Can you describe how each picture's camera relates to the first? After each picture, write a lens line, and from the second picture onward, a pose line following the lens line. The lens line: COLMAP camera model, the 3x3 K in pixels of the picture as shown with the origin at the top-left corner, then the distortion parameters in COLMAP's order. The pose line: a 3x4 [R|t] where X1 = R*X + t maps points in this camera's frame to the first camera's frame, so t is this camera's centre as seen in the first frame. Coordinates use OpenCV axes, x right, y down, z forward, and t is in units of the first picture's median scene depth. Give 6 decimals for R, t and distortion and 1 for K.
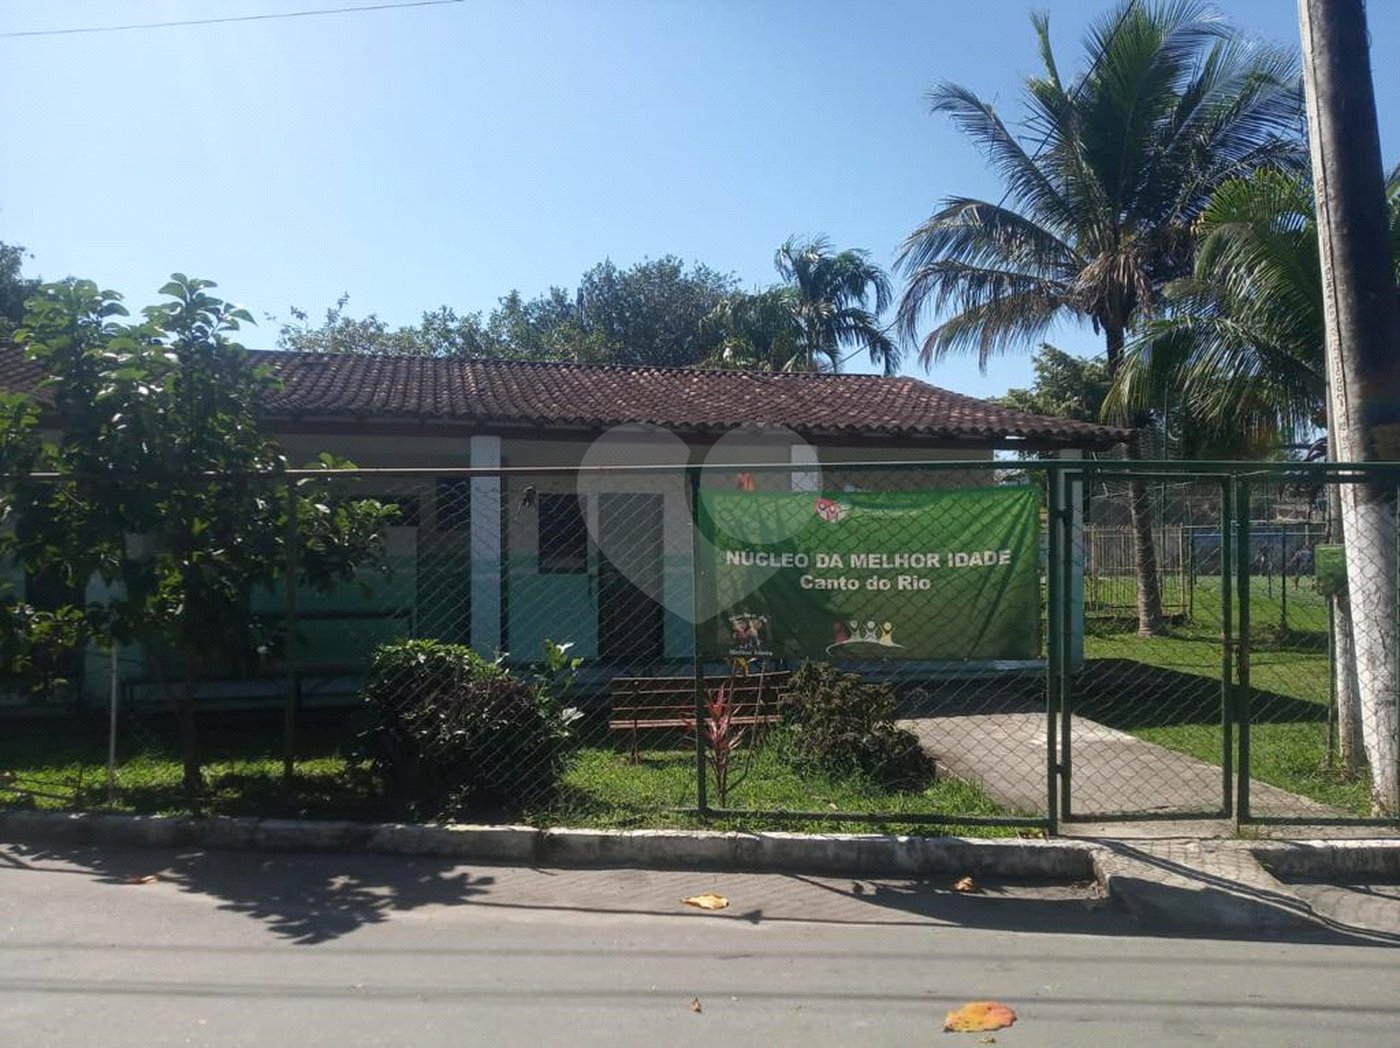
lens RADIAL K [[1053.0, 0, 699.3], [0, 1053.0, 522.8], [0, 0, 1]] dist [0.033781, -0.041813]
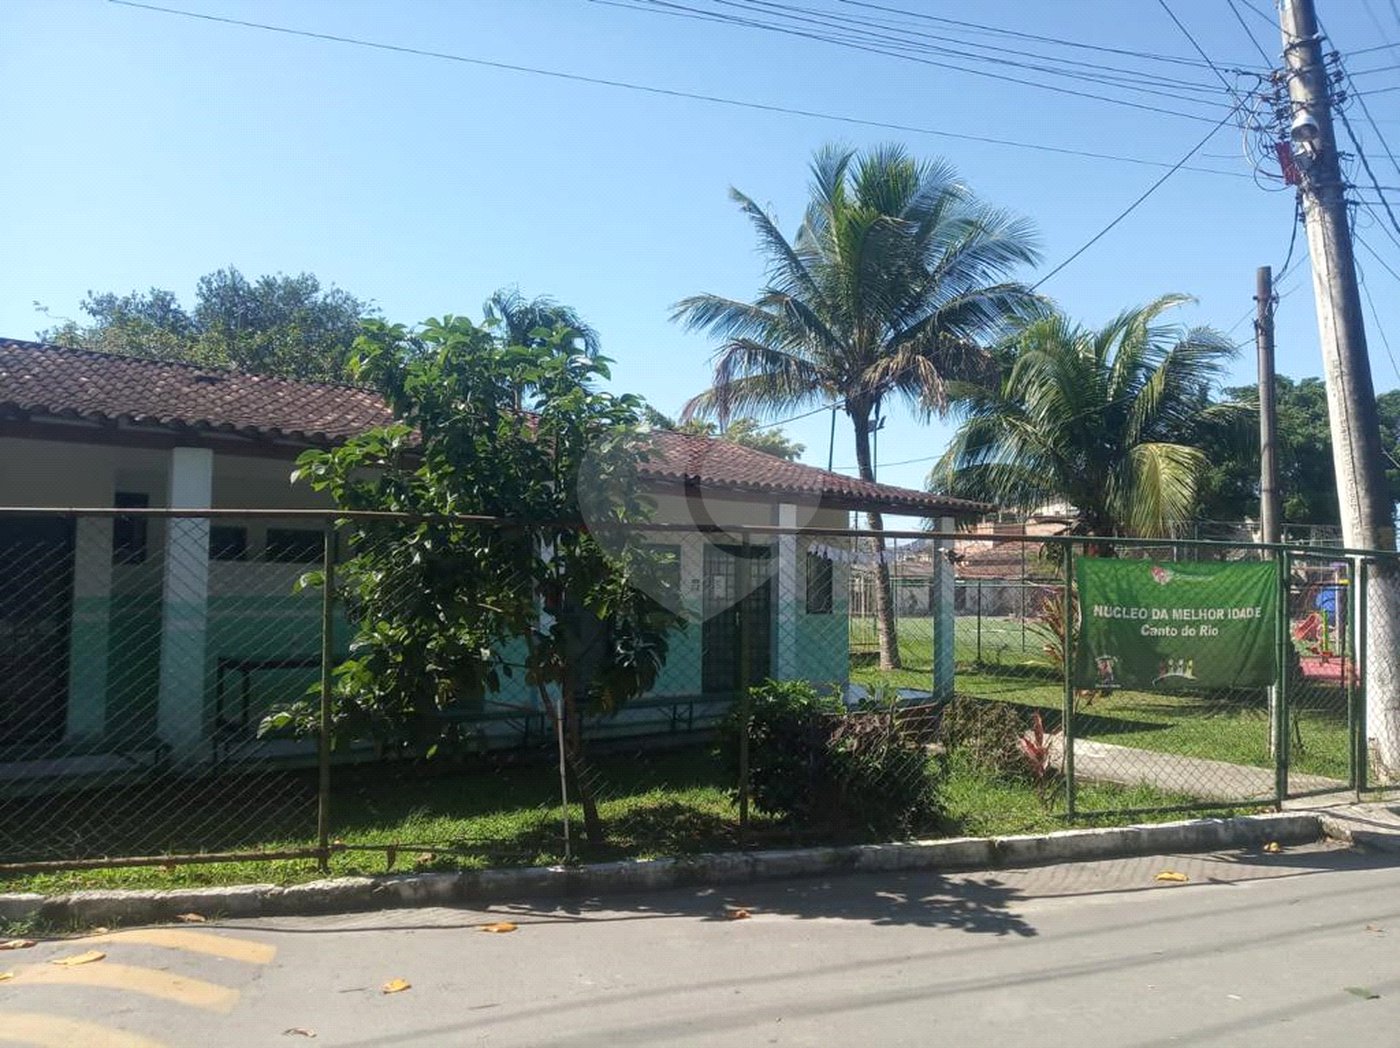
lens RADIAL K [[1053.0, 0, 688.4], [0, 1053.0, 519.2], [0, 0, 1]] dist [0.033781, -0.041813]
pose [[0.898686, 0.044992, 0.436278, -0.995945], [-0.027696, 0.998561, -0.045928, -0.005038], [-0.437716, 0.029192, 0.898639, 0.064509]]
